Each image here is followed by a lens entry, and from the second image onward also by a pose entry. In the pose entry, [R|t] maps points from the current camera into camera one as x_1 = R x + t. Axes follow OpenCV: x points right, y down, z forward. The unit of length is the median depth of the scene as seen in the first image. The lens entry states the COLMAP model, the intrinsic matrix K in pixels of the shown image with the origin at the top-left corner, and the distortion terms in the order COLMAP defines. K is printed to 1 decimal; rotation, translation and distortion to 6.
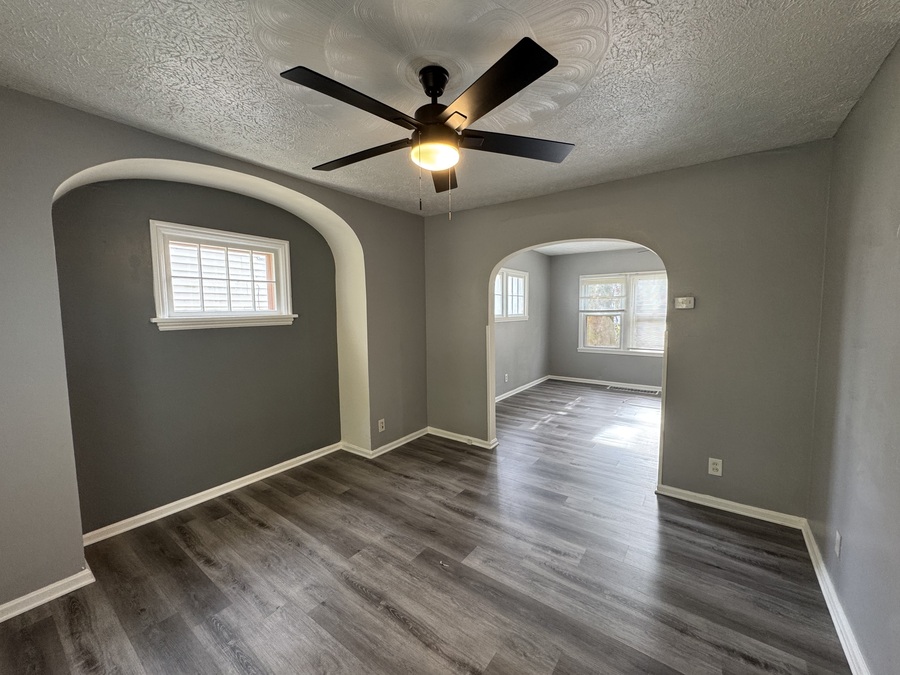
lens RADIAL K [[358.8, 0, 449.9], [0, 358.8, 339.1], [0, 0, 1]] dist [-0.003809, 0.000671]
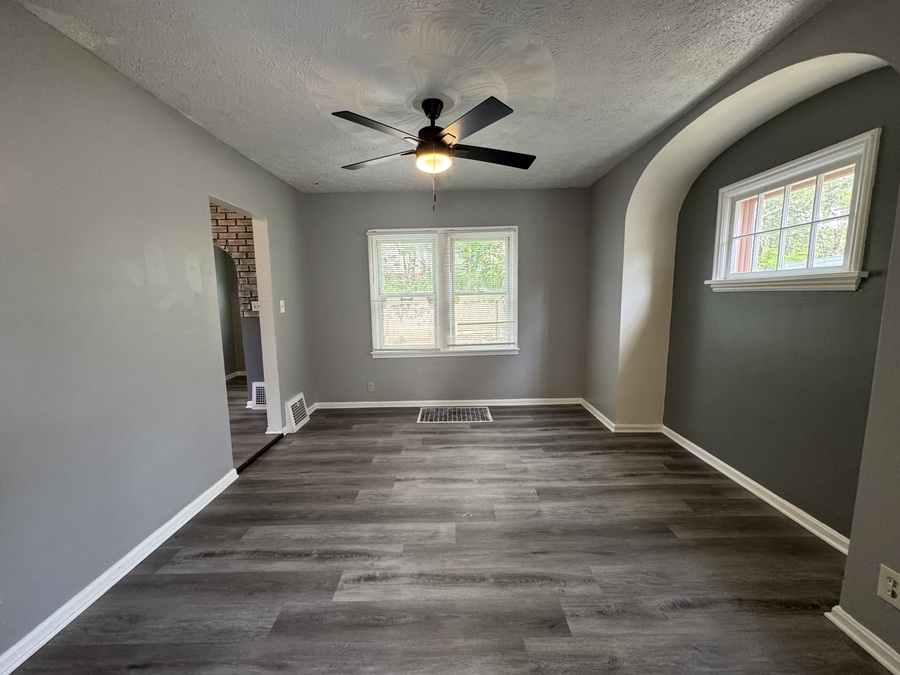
lens RADIAL K [[358.8, 0, 450.6], [0, 358.8, 340.9], [0, 0, 1]] dist [-0.003809, 0.000671]
pose [[-0.808794, 0.097148, -0.580013, 0.528021], [-0.028513, 0.978624, 0.203672, -0.082573], [0.587401, 0.181267, -0.788735, 1.537940]]
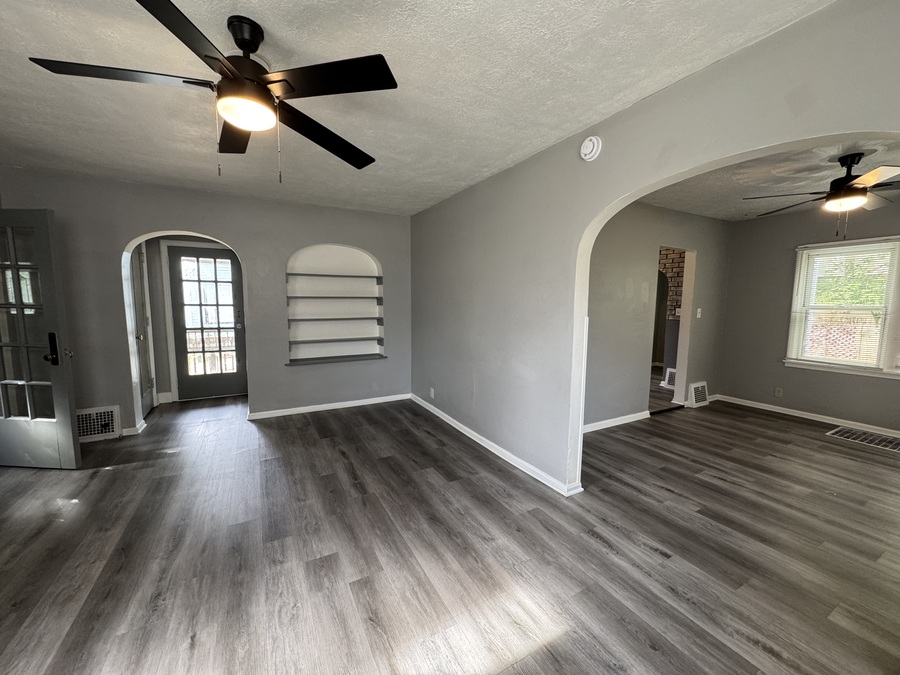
lens RADIAL K [[358.8, 0, 450.4], [0, 358.8, 335.7], [0, 0, 1]] dist [-0.003809, 0.000671]
pose [[-0.905132, -0.041884, 0.423063, 0.624437], [0.035042, 0.984398, 0.172429, -0.170974], [-0.423684, 0.170896, -0.889543, 2.343524]]
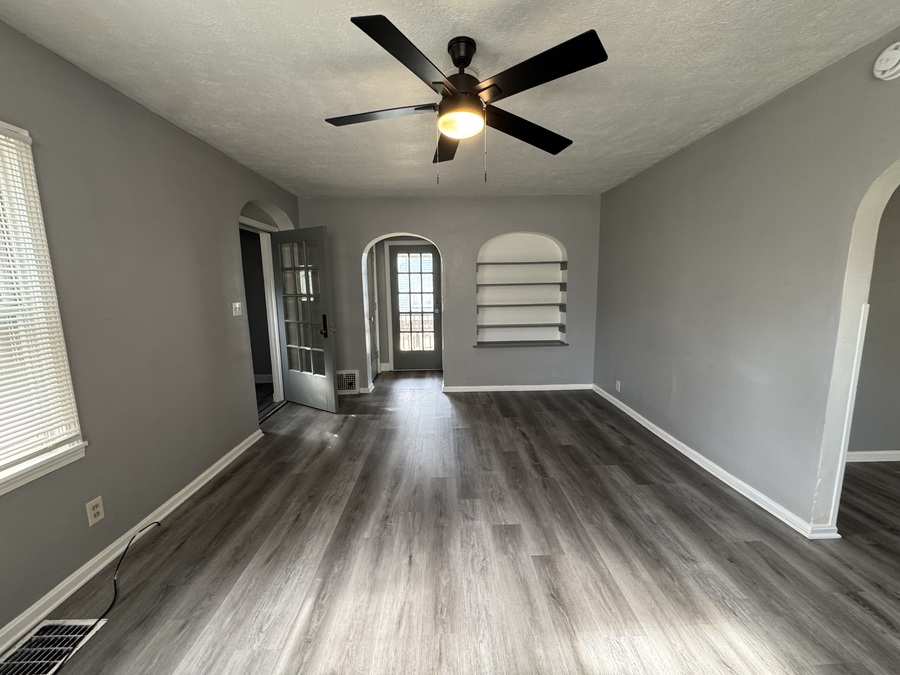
lens RADIAL K [[358.8, 0, 448.3], [0, 358.8, 336.3], [0, 0, 1]] dist [-0.003809, 0.000671]
pose [[-0.604579, -0.095066, 0.790852, 0.638964], [0.087036, 0.979024, 0.184221, -0.178356], [-0.791776, 0.180209, -0.583623, 2.374374]]
